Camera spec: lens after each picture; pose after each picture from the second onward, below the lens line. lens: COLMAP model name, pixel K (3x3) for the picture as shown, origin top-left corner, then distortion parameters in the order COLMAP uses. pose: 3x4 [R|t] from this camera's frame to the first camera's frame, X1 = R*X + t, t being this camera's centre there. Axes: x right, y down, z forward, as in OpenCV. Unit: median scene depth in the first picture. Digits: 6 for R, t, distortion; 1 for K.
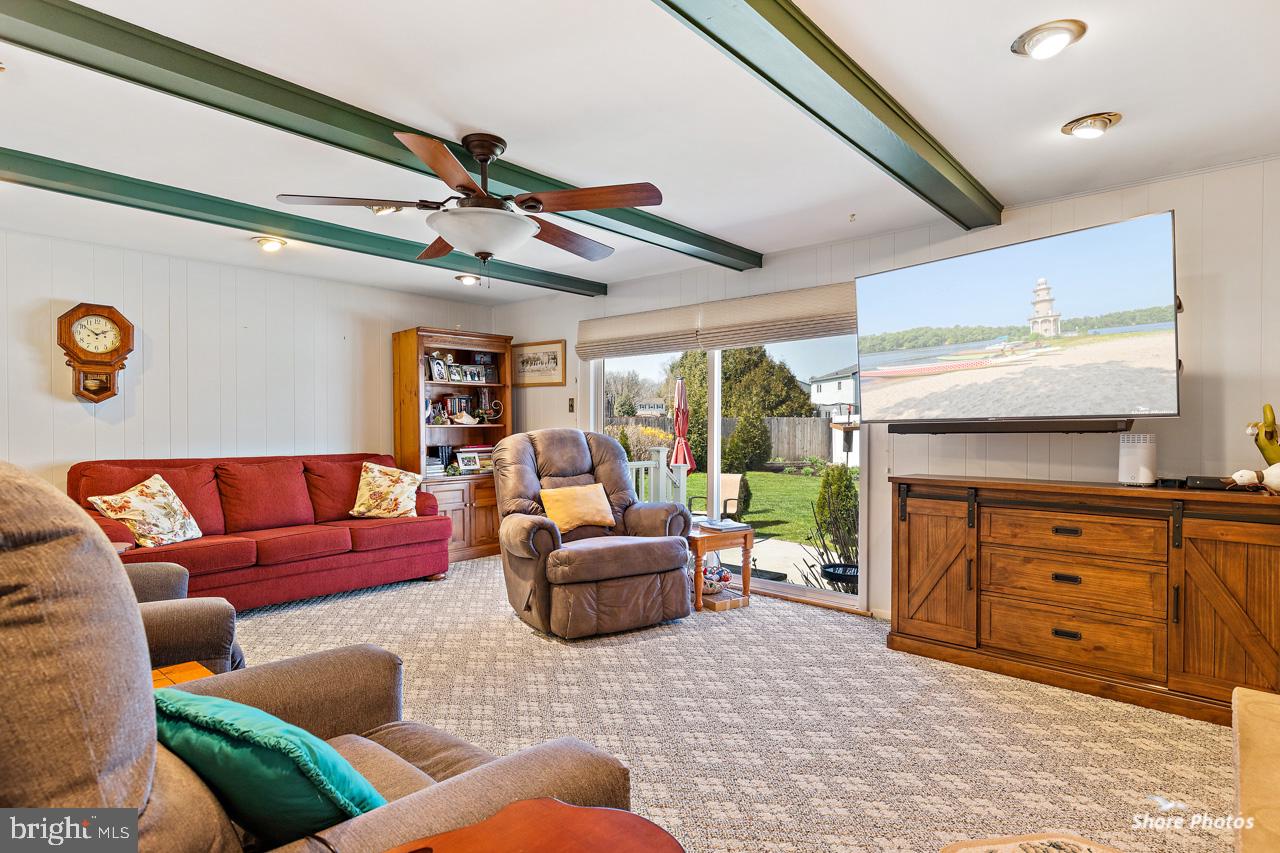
lens RADIAL K [[656.9, 0, 640.2], [0, 656.9, 434.6], [0, 0, 1]] dist [-0.002753, -0.001080]
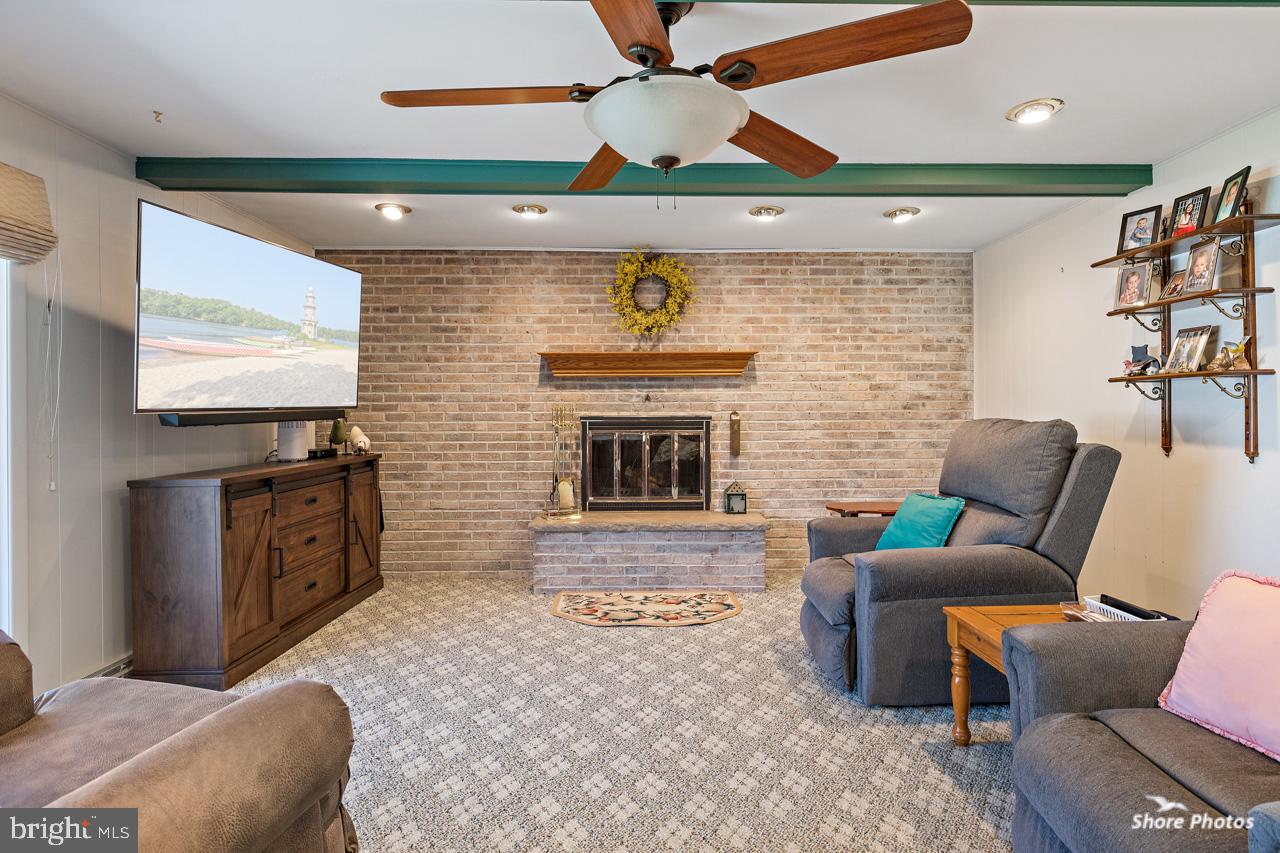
lens RADIAL K [[642.5, 0, 655.4], [0, 642.5, 400.2], [0, 0, 1]] dist [-0.001582, 0.000322]
pose [[-0.670139, 0.013533, 0.742112, -0.594565], [0.020936, 0.999781, 0.000674, -0.022057], [-0.741940, 0.015988, -0.670275, 1.190675]]
